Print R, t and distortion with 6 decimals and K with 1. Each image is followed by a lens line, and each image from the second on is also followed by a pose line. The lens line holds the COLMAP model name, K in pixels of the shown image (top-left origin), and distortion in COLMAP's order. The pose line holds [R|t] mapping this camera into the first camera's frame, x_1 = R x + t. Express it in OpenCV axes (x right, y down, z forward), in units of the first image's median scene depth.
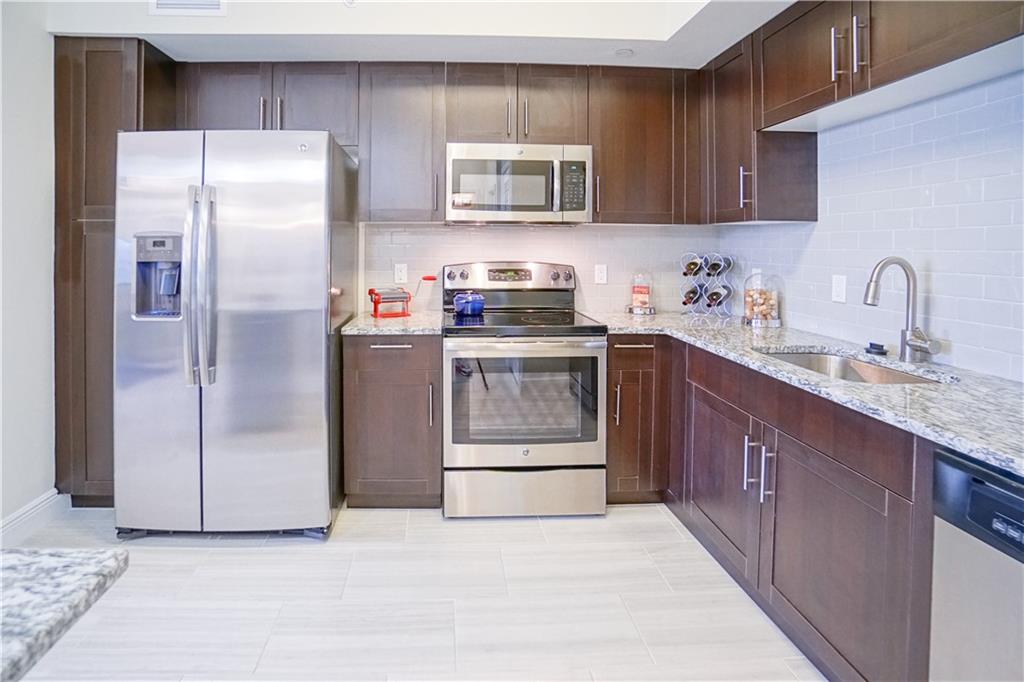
lens RADIAL K [[486.4, 0, 461.5], [0, 486.4, 245.4], [0, 0, 1]] dist [-0.025810, 0.000907]
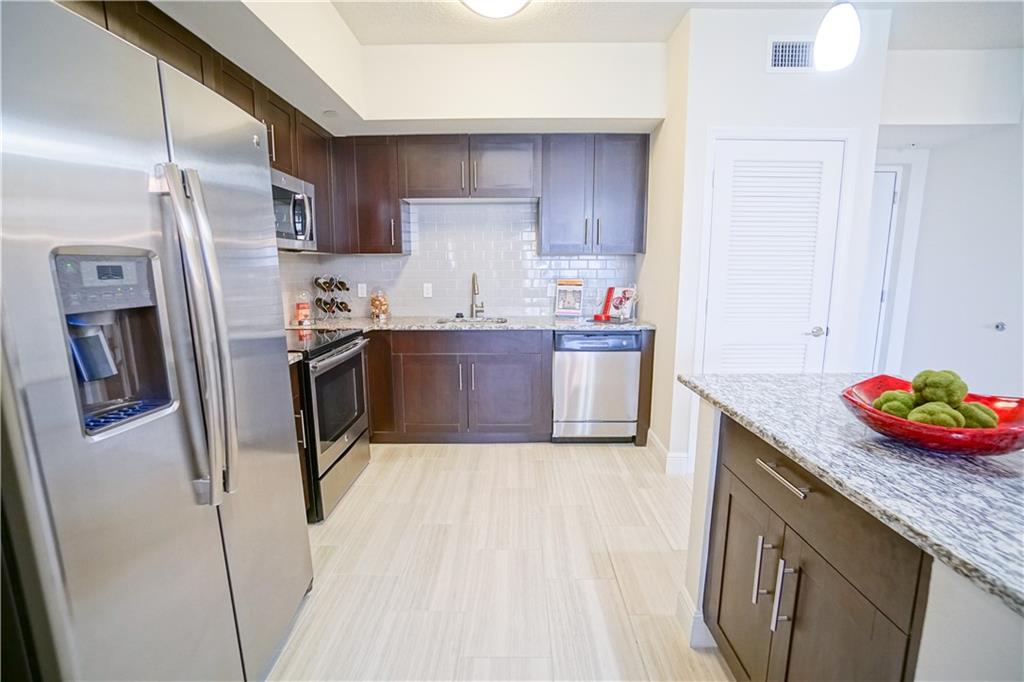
lens RADIAL K [[452.4, 0, 512.0], [0, 452.4, 340.8], [0, 0, 1]] dist [-0.057819, 0.020562]
pose [[0.036934, -0.162964, 0.985940, -0.938252], [0.008846, 0.986628, 0.162746, -0.002800], [-0.999279, 0.002711, 0.037882, 0.525521]]
